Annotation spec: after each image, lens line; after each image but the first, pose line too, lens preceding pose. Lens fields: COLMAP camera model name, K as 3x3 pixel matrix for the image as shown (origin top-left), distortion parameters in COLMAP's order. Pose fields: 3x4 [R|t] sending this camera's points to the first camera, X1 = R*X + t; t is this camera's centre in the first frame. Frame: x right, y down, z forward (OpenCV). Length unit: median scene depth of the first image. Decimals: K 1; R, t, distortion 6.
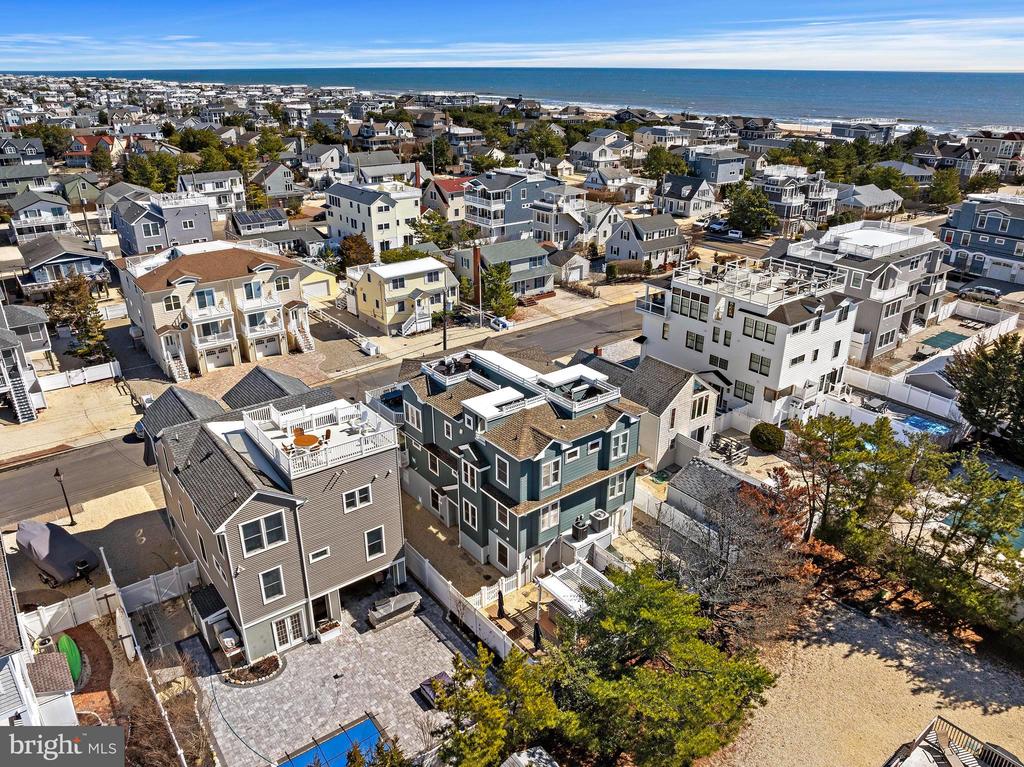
lens RADIAL K [[727.9, 0, 512.0], [0, 727.9, 383.5], [0, 0, 1]] dist [-0.030480, -0.005404]
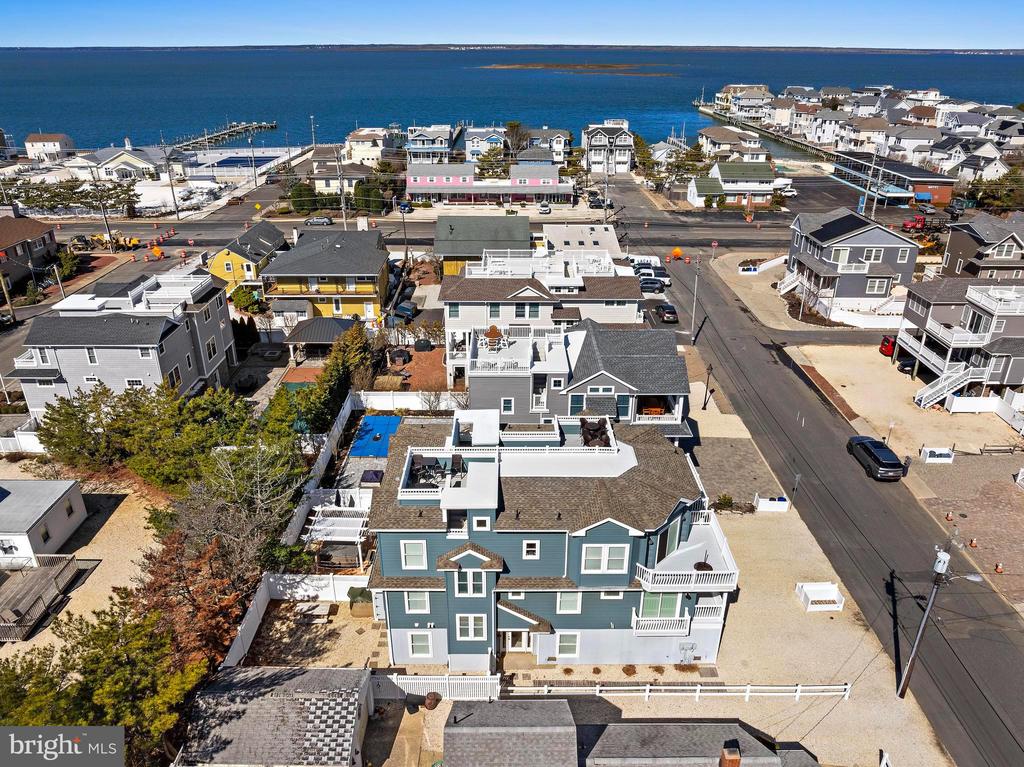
lens RADIAL K [[724.2, 0, 512.0], [0, 724.2, 383.5], [0, 0, 1]] dist [-0.058048, 0.032519]
pose [[-0.609223, 0.334851, -0.718834, 0.576743], [-0.321555, 0.724294, 0.609918, -0.569429], [0.724879, 0.602721, -0.333584, 1.246338]]
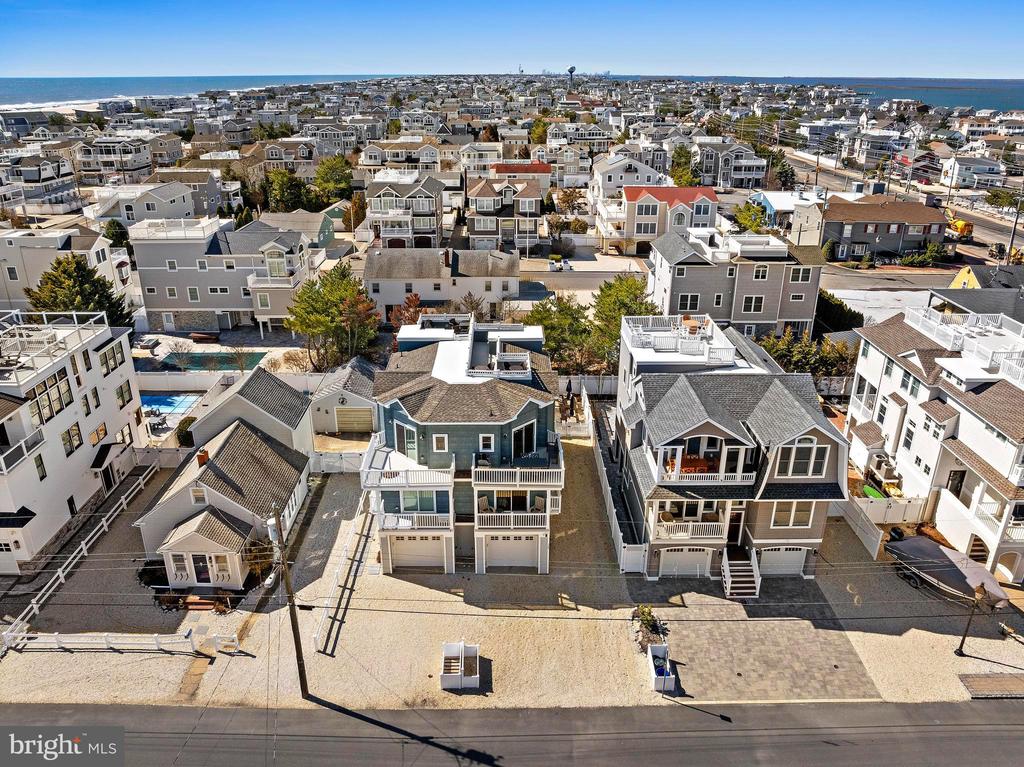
lens RADIAL K [[734.2, 0, 512.0], [0, 734.2, 383.5], [0, 0, 1]] dist [-0.040852, 0.006745]
pose [[-0.796810, -0.239617, 0.554688, -0.634133], [0.238874, 0.718301, 0.653439, -0.632164], [-0.555008, 0.653167, -0.515111, 1.560476]]
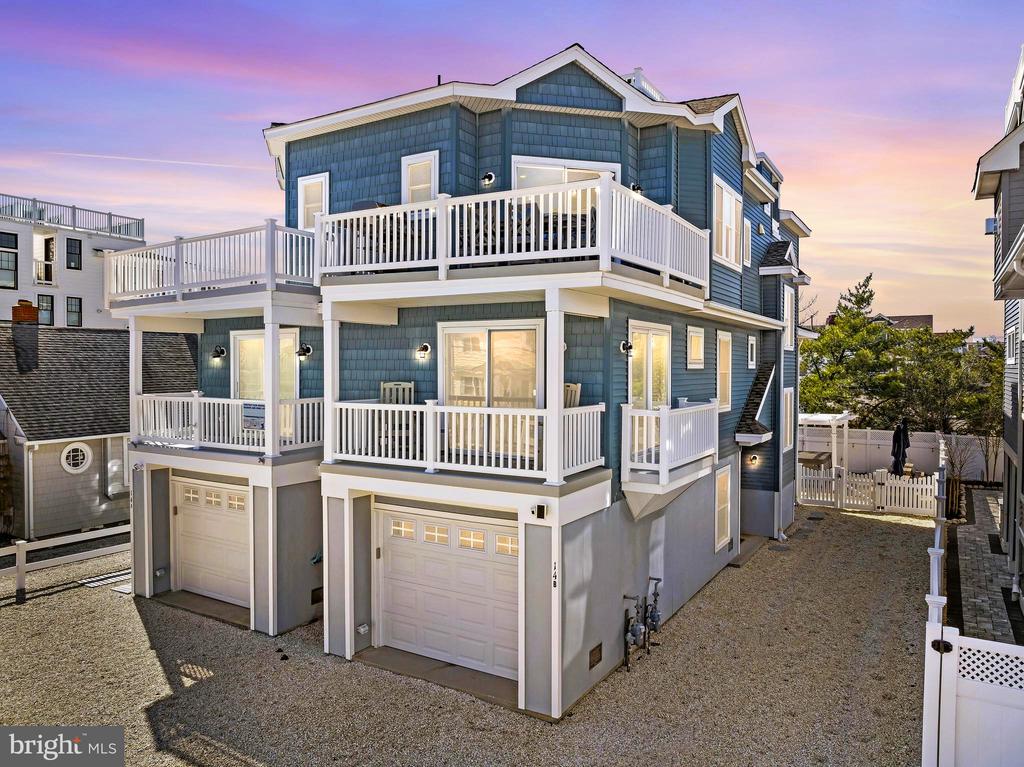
lens RADIAL K [[724.2, 0, 512.0], [0, 724.2, 383.5], [0, 0, 1]] dist [-0.058048, 0.032519]
pose [[-0.360731, -0.021735, 0.932417, -0.400839], [0.371668, 0.913570, 0.165086, 0.023593], [-0.855416, 0.406101, -0.321474, 1.255944]]
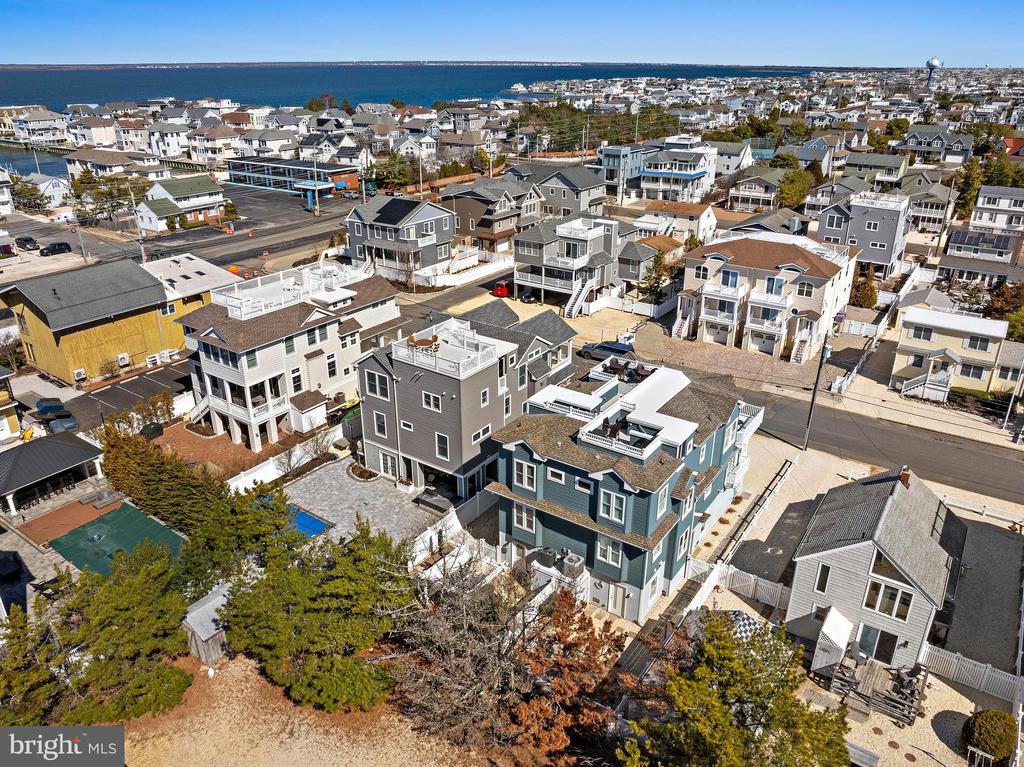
lens RADIAL K [[734.2, 0, 512.0], [0, 734.2, 383.5], [0, 0, 1]] dist [-0.040852, 0.006745]
pose [[0.302408, 0.382154, -0.873217, 0.789953], [-0.383603, 0.887441, 0.255532, -0.212561], [0.872582, 0.257693, 0.414964, 0.486017]]
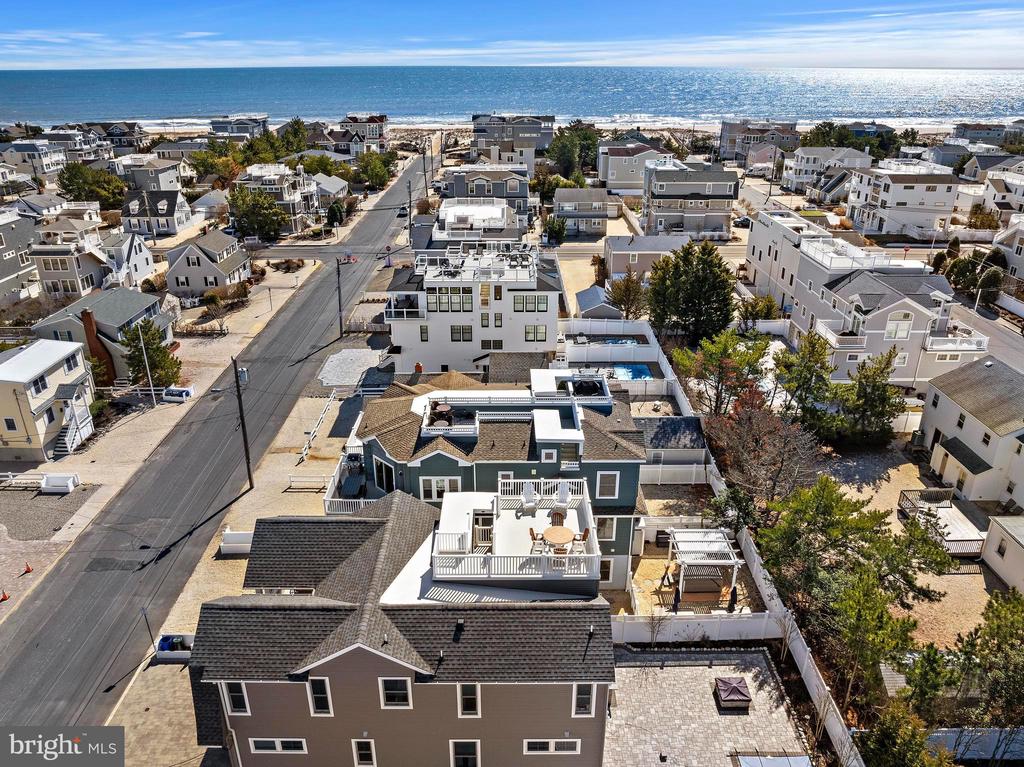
lens RADIAL K [[734.2, 0, 512.0], [0, 734.2, 383.5], [0, 0, 1]] dist [-0.040852, 0.006745]
pose [[0.607422, -0.319397, 0.727340, -0.687129], [0.319024, 0.936609, 0.144868, -0.170317], [-0.727504, 0.144043, 0.670812, 0.381733]]
